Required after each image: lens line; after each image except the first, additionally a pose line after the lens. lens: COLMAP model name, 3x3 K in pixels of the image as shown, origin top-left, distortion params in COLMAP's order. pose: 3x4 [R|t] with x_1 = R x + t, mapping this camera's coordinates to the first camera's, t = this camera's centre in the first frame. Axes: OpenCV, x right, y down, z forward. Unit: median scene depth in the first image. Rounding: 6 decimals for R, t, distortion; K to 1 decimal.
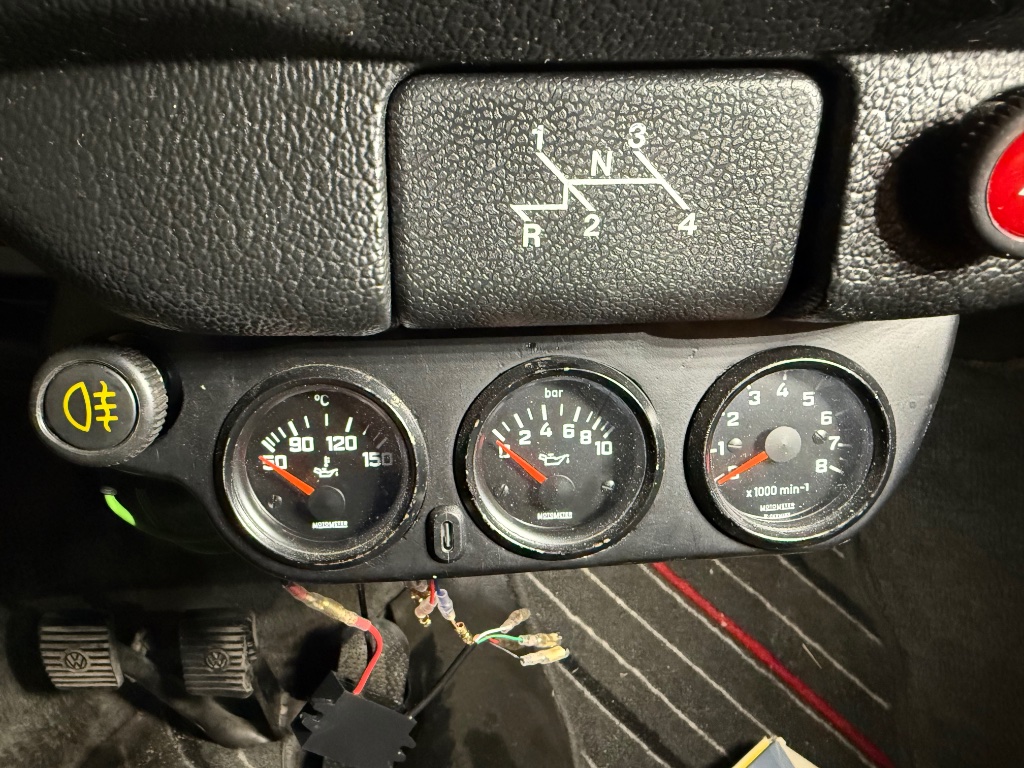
lens RADIAL K [[777.5, 0, 515.6], [0, 777.5, 381.5], [0, 0, 1]] dist [0.013805, -0.026526]
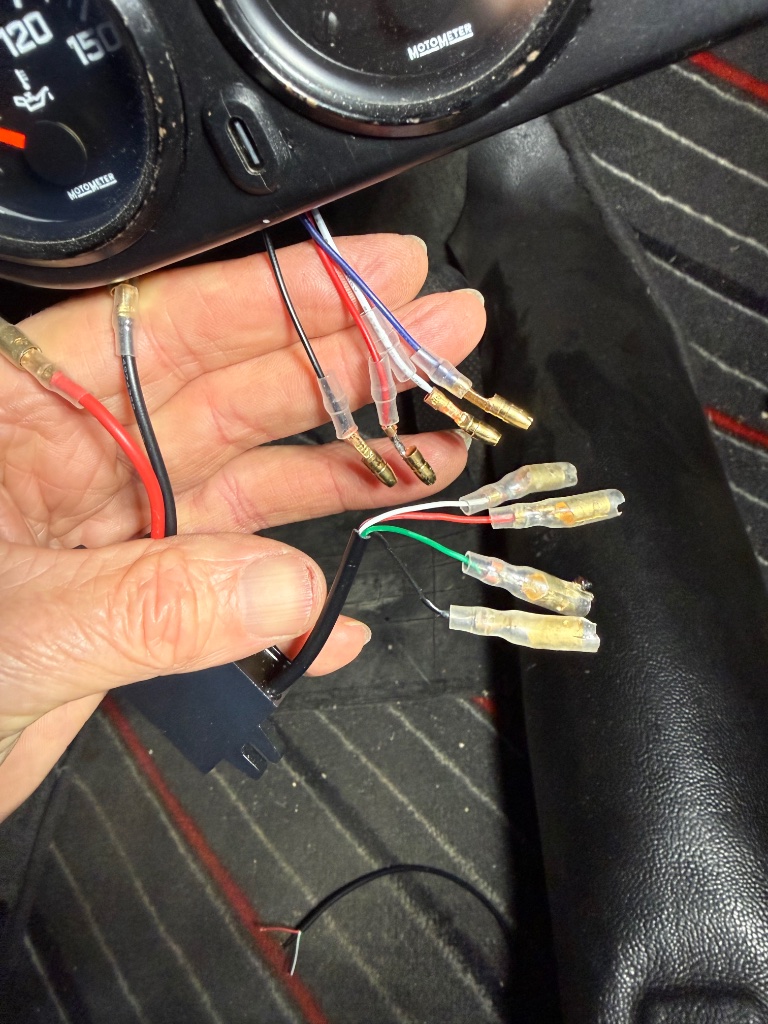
lens RADIAL K [[777.5, 0, 377.8], [0, 777.5, 507.6], [0, 0, 1]] dist [0.013805, -0.026526]
pose [[0.924290, -0.149193, -0.351324, 0.039049], [0.325254, 0.789542, 0.520416, 0.035010], [0.199743, -0.595285, 0.778292, 0.104392]]
